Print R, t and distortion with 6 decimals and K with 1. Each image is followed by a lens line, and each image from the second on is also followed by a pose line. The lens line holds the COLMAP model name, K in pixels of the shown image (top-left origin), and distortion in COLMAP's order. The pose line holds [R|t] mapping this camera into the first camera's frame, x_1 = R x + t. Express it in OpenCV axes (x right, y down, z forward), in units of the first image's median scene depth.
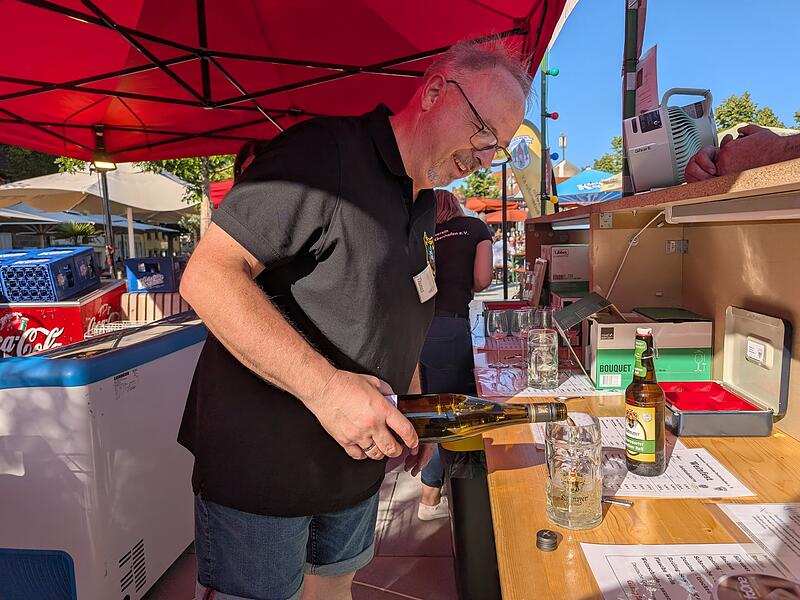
lens RADIAL K [[583.5, 0, 401.2], [0, 583.5, 300.6], [0, 0, 1]] dist [0.019240, -0.004331]
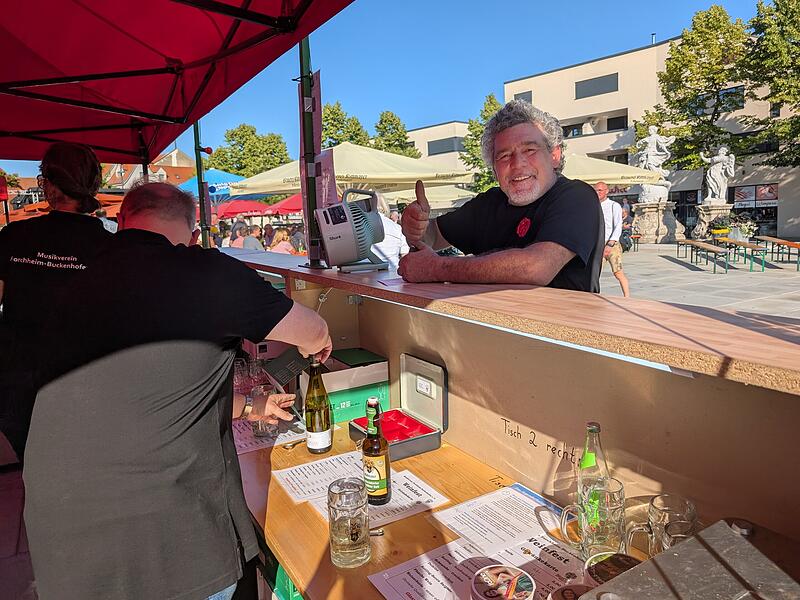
lens RADIAL K [[583.5, 0, 399.0], [0, 583.5, 298.7], [0, 0, 1]] dist [0.019240, -0.004331]
pose [[0.822753, -0.081098, 0.562584, -0.219361], [0.083418, 0.996280, 0.021621, -0.163287], [-0.562245, 0.029141, 0.826457, -0.128024]]
